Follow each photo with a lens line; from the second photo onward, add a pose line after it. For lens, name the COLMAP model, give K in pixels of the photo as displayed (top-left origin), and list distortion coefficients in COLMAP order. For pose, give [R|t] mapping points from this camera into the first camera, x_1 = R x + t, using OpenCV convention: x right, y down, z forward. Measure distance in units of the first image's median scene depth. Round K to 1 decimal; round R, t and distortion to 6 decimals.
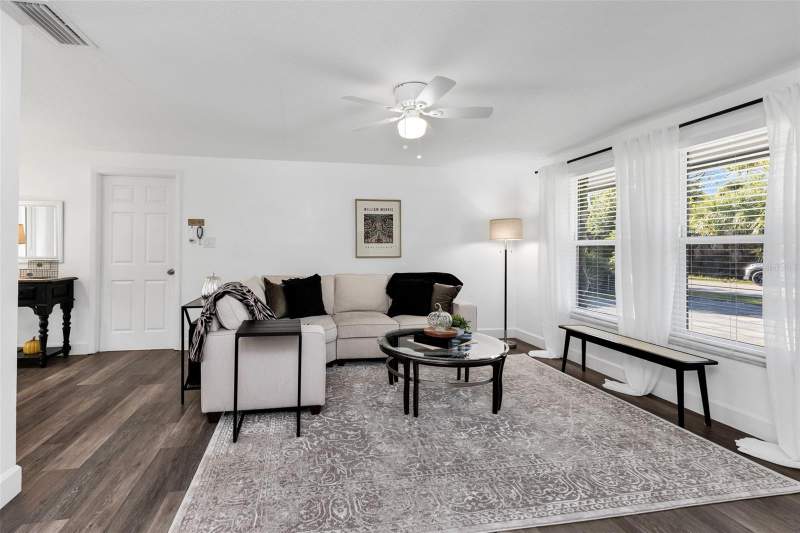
lens RADIAL K [[361.2, 0, 349.4], [0, 361.2, 247.7], [0, 0, 1]] dist [-0.000248, 0.000302]
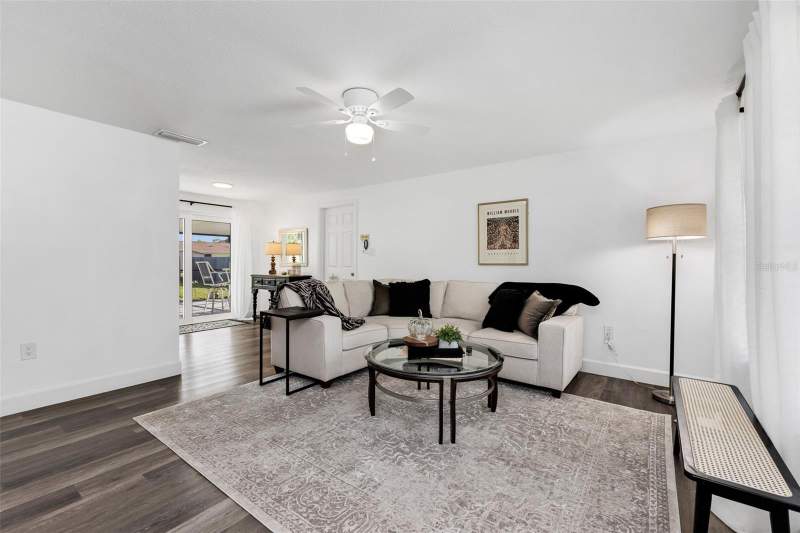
lens RADIAL K [[338.7, 0, 400.0], [0, 338.7, 266.5], [0, 0, 1]] dist [-0.000233, -0.000031]
pose [[0.703357, 0.008213, -0.710790, 0.872007], [0.001673, 0.999911, 0.013210, 0.033793], [0.710835, -0.010481, 0.703281, 0.368255]]
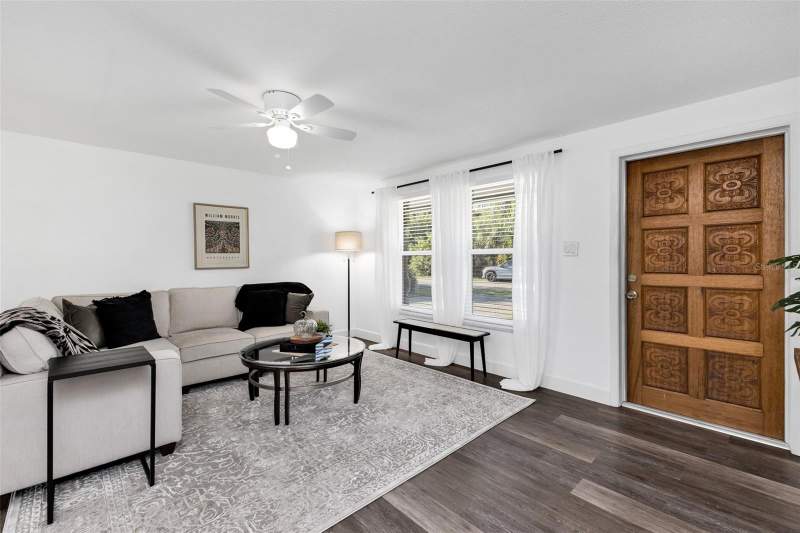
lens RADIAL K [[355.6, 0, 398.4], [0, 355.6, 262.4], [0, 0, 1]] dist [0.000066, -0.000112]
pose [[0.822312, -0.012782, 0.568894, -0.115012], [0.004932, 0.999870, 0.015337, -0.000454], [-0.569016, -0.009807, 0.822268, 0.007216]]
